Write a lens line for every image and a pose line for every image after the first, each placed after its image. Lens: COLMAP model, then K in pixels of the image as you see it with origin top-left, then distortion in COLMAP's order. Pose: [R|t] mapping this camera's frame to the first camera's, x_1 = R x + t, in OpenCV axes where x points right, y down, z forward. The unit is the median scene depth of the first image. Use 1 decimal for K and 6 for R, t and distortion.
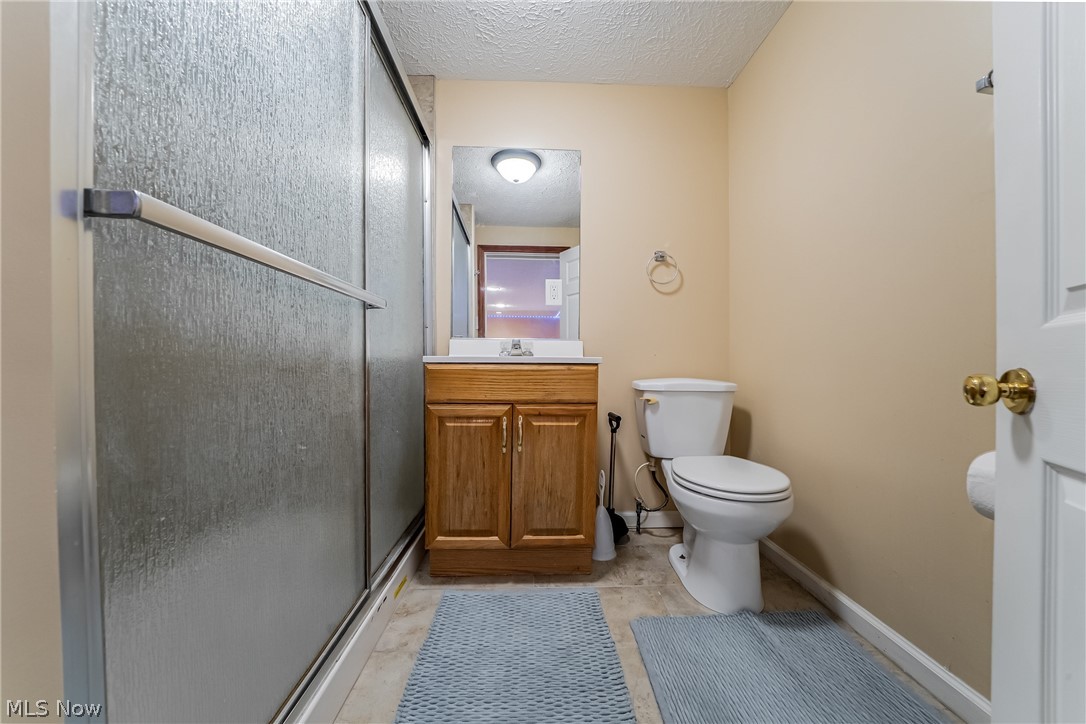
lens RADIAL K [[388.2, 0, 543.0], [0, 388.2, 364.2], [0, 0, 1]] dist [-0.022273, 0.000359]
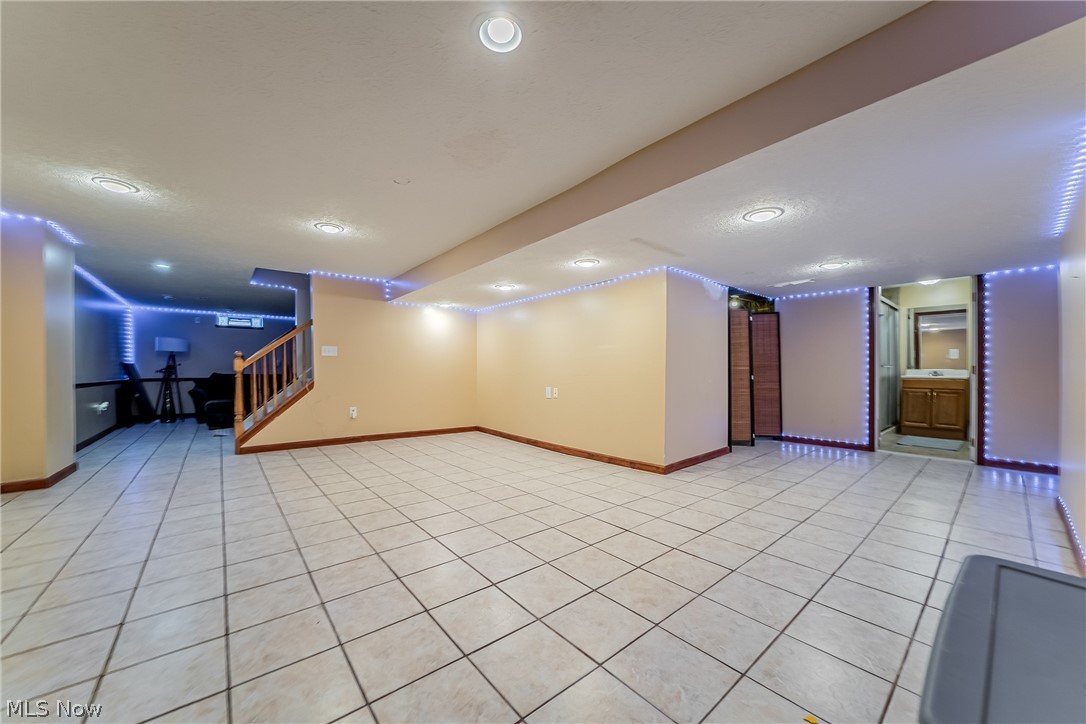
lens RADIAL K [[388.2, 0, 535.2], [0, 388.2, 367.0], [0, 0, 1]] dist [-0.022273, 0.000359]
pose [[0.597406, 0.002141, -0.801936, 0.559082], [-0.007506, 0.999968, -0.002922, -0.073821], [0.801904, 0.007766, 0.597403, -4.225800]]
